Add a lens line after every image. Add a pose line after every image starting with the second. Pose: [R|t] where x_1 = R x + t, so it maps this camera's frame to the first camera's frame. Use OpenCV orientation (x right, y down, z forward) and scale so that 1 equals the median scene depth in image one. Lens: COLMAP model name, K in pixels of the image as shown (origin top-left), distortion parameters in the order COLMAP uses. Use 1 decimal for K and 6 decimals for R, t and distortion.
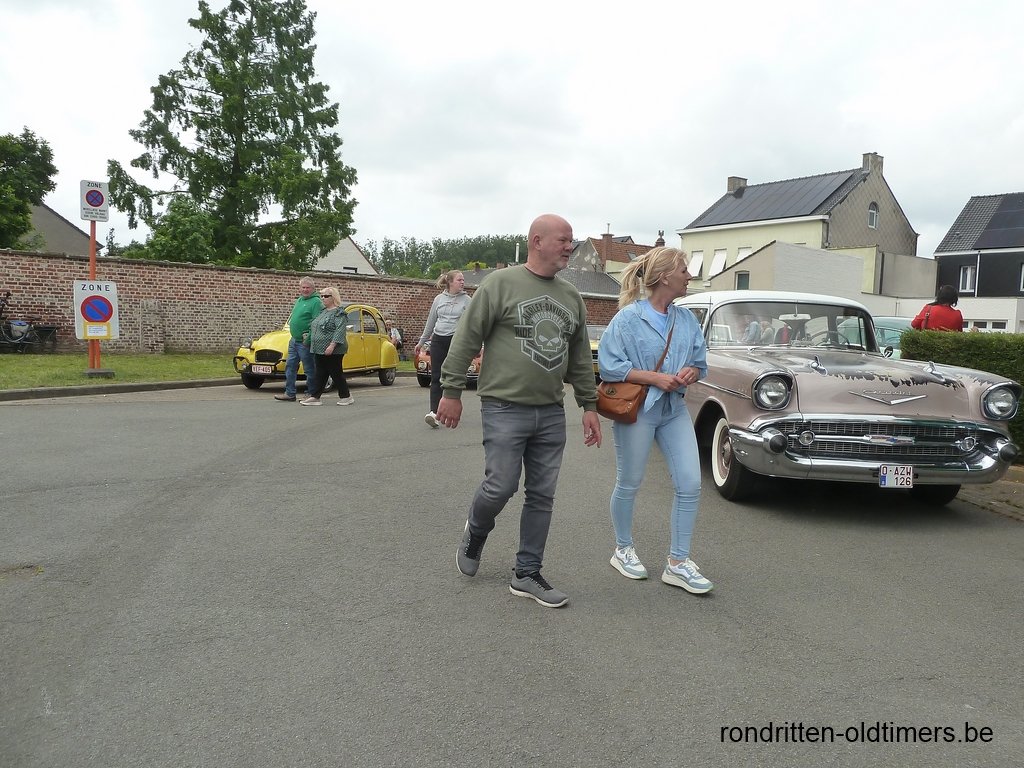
lens RADIAL K [[742.8, 0, 513.1], [0, 742.8, 388.9], [0, 0, 1]] dist [-0.042122, 0.003588]
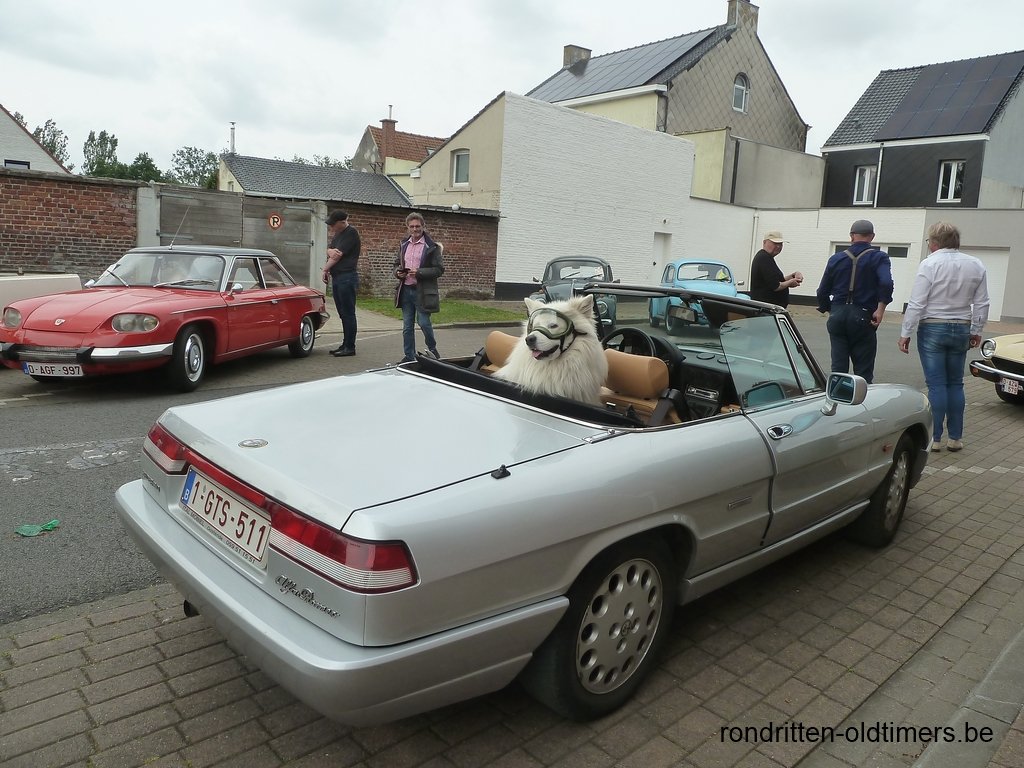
lens RADIAL K [[742.8, 0, 512.6], [0, 742.8, 382.8], [0, 0, 1]] dist [-0.042122, 0.003588]
pose [[0.998080, 0.004270, 0.061789, 0.233632], [-0.009460, 0.996425, 0.083945, -0.018636], [-0.061210, -0.084369, 0.994553, 0.297701]]
